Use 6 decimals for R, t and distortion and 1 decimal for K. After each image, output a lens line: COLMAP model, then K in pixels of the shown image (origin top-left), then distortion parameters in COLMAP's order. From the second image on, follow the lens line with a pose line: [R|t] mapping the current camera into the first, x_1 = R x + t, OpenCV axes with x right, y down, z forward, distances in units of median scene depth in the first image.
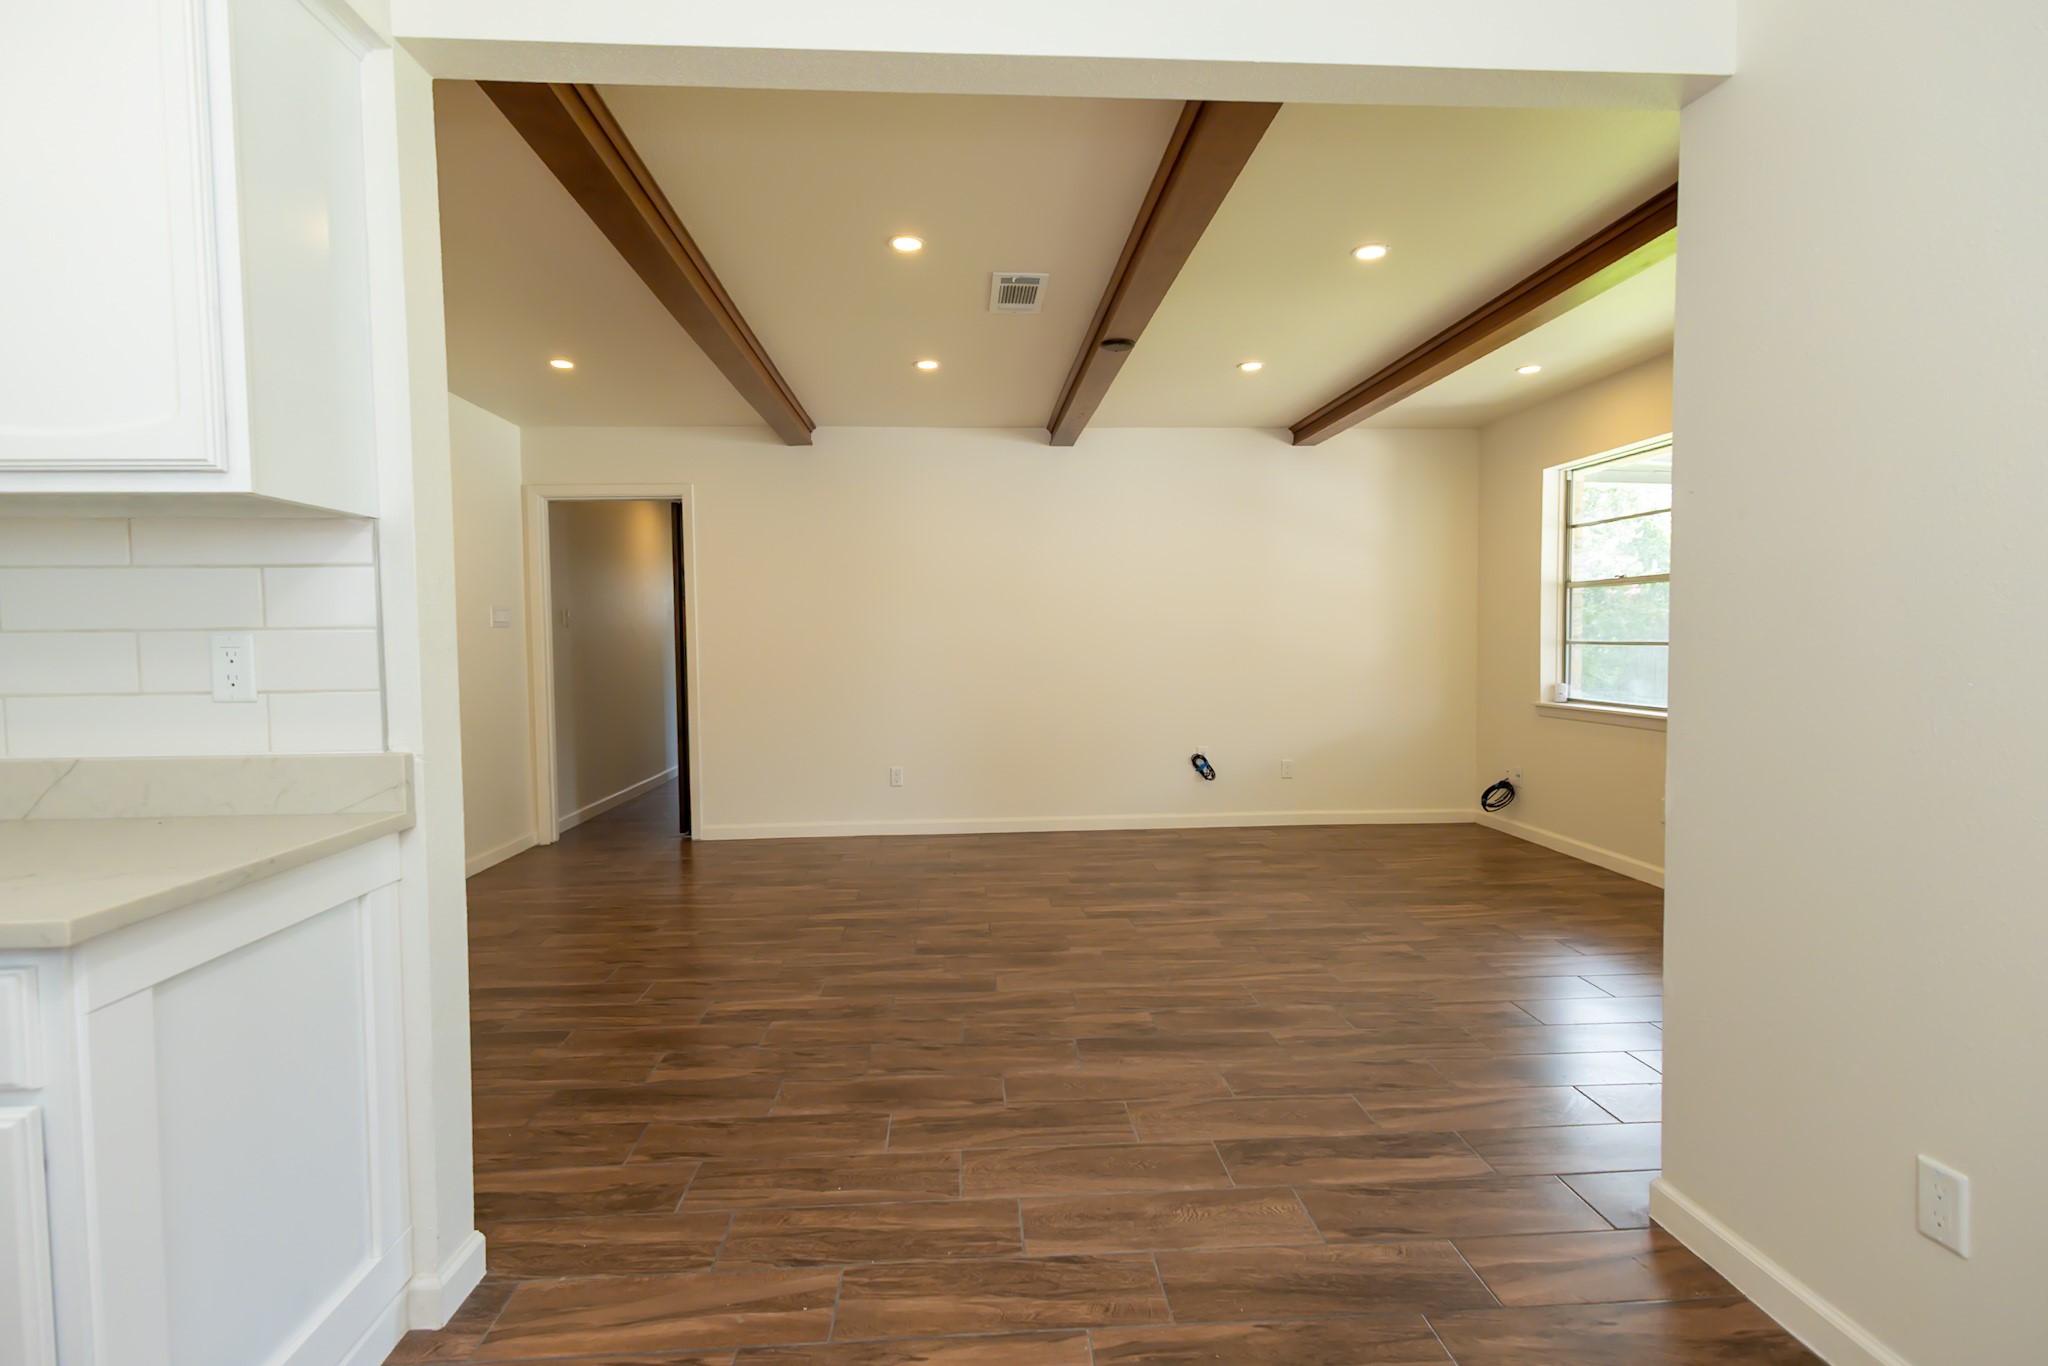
lens RADIAL K [[978.8, 0, 1024.0], [0, 978.8, 683.0], [0, 0, 1]] dist [-0.003015, -0.000418]
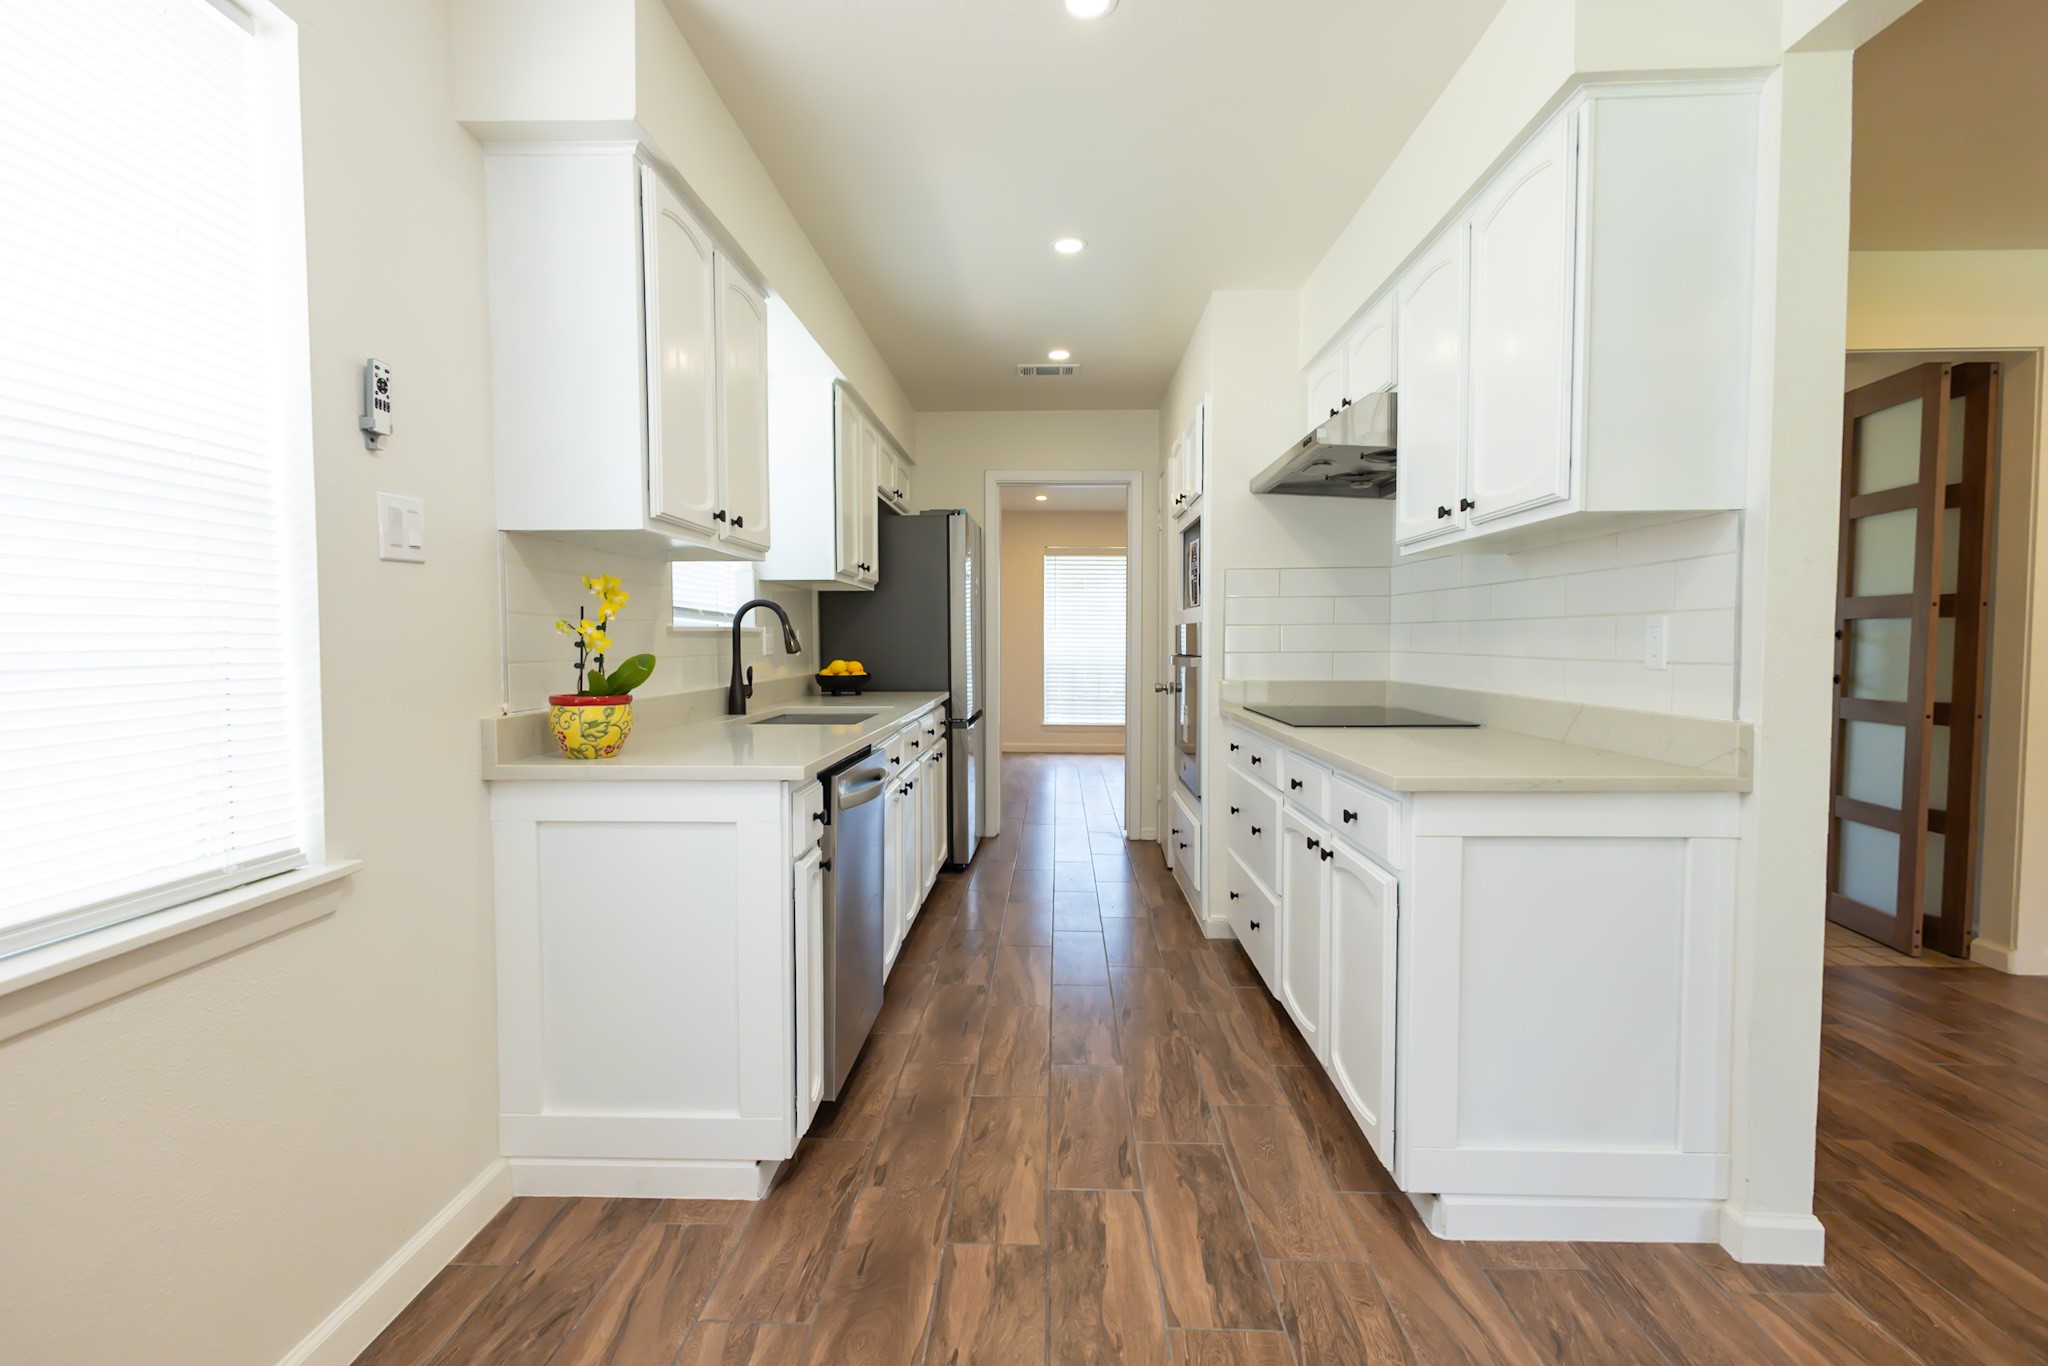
lens RADIAL K [[955.1, 0, 1022.6], [0, 955.1, 691.4], [0, 0, 1]] dist [0.012126, 0.000824]
pose [[-0.103683, 0.063296, -0.992594, 0.688677], [-0.043795, 0.996714, 0.068134, -0.002214], [0.993646, 0.050535, -0.100570, 0.405585]]
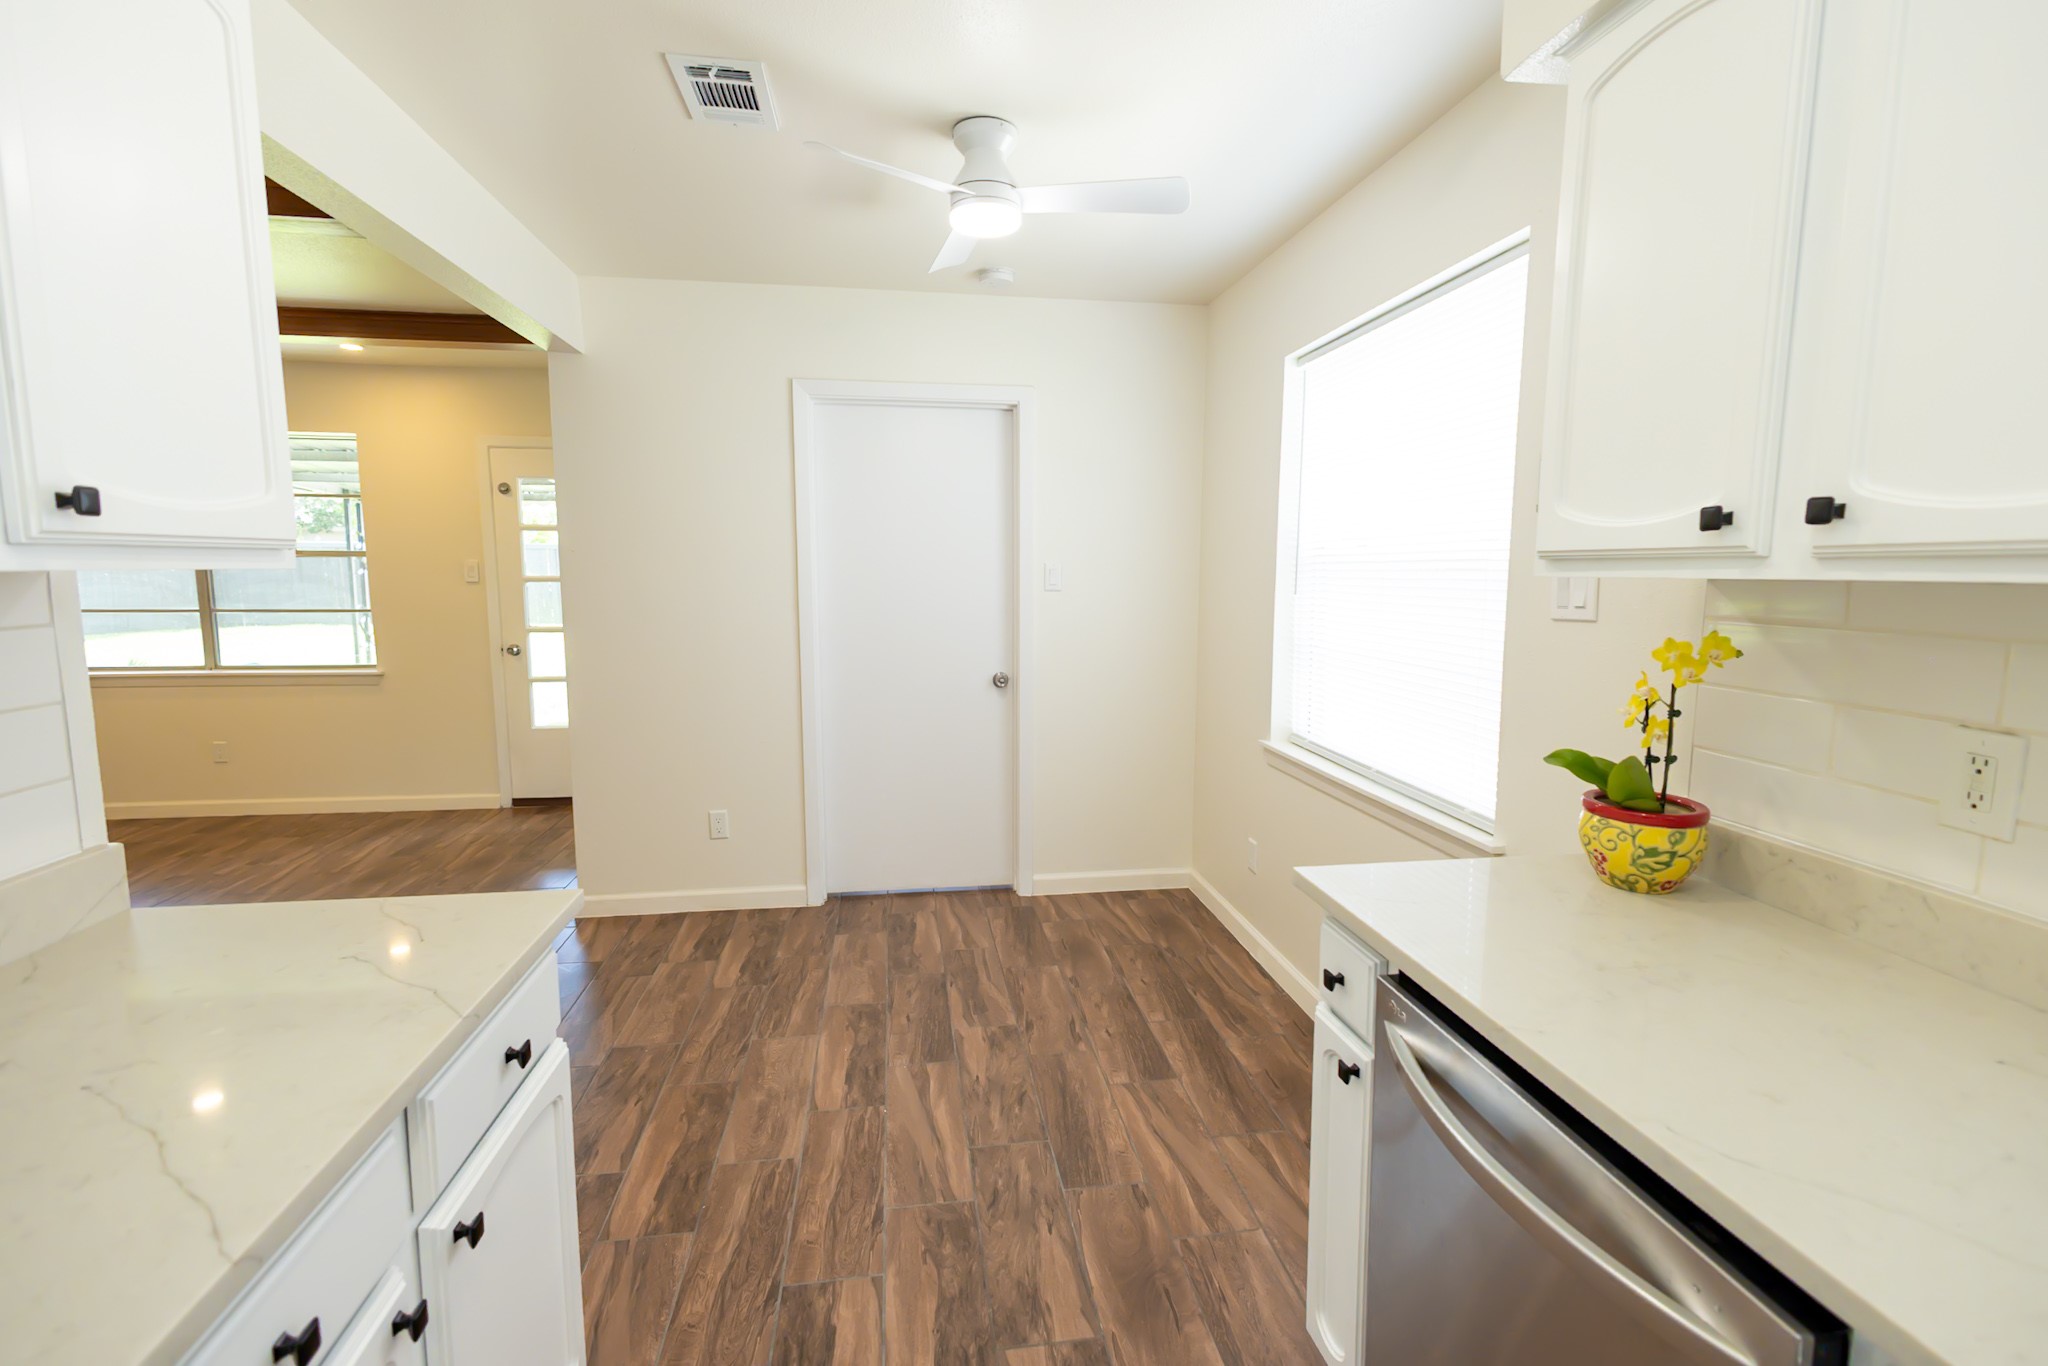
lens RADIAL K [[938.2, 0, 1024.0], [0, 938.2, 683.0], [0, 0, 1]] dist [0.006451, -0.000197]
pose [[-0.070435, -0.116297, 0.990714, -2.010622], [0.045490, 0.991773, 0.119655, -0.174311], [-0.996479, 0.053495, -0.064565, 0.333581]]
